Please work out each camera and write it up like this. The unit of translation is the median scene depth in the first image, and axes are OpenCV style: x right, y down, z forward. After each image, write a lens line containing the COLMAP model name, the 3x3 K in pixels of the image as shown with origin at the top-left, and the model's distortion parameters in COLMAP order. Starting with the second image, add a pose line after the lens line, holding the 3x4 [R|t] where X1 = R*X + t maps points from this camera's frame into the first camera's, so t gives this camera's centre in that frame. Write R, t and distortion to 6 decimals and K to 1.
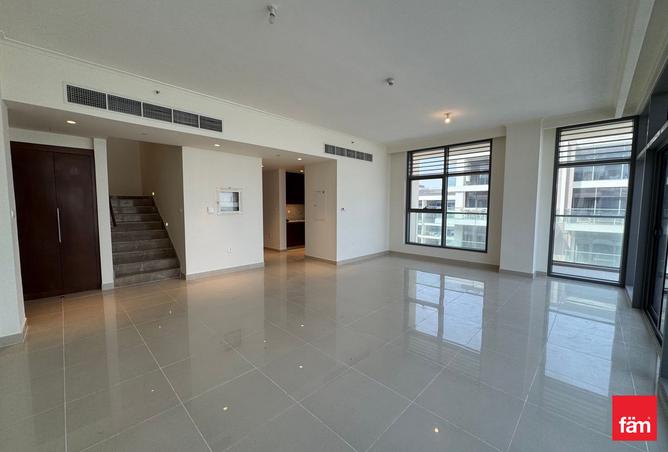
lens RADIAL K [[268.7, 0, 334.4], [0, 268.7, 227.5], [0, 0, 1]] dist [-0.001321, -0.000123]
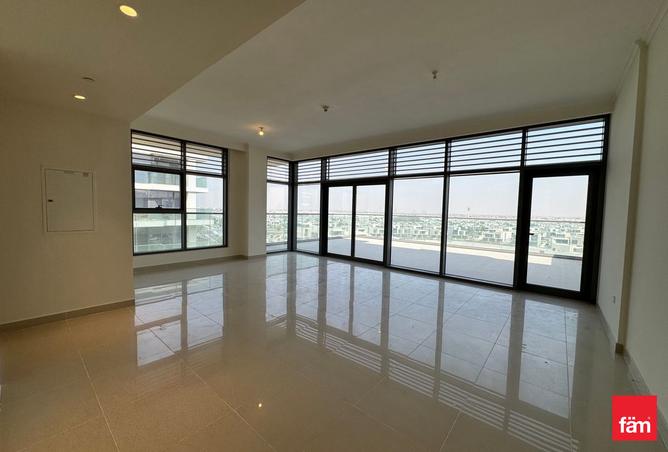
lens RADIAL K [[268.7, 0, 335.8], [0, 268.7, 225.3], [0, 0, 1]] dist [-0.001321, -0.000123]
pose [[-0.065973, -0.059313, 0.996057, -0.547841], [0.052347, 0.996651, 0.062816, -0.042215], [-0.996447, 0.056285, -0.062647, 0.545236]]
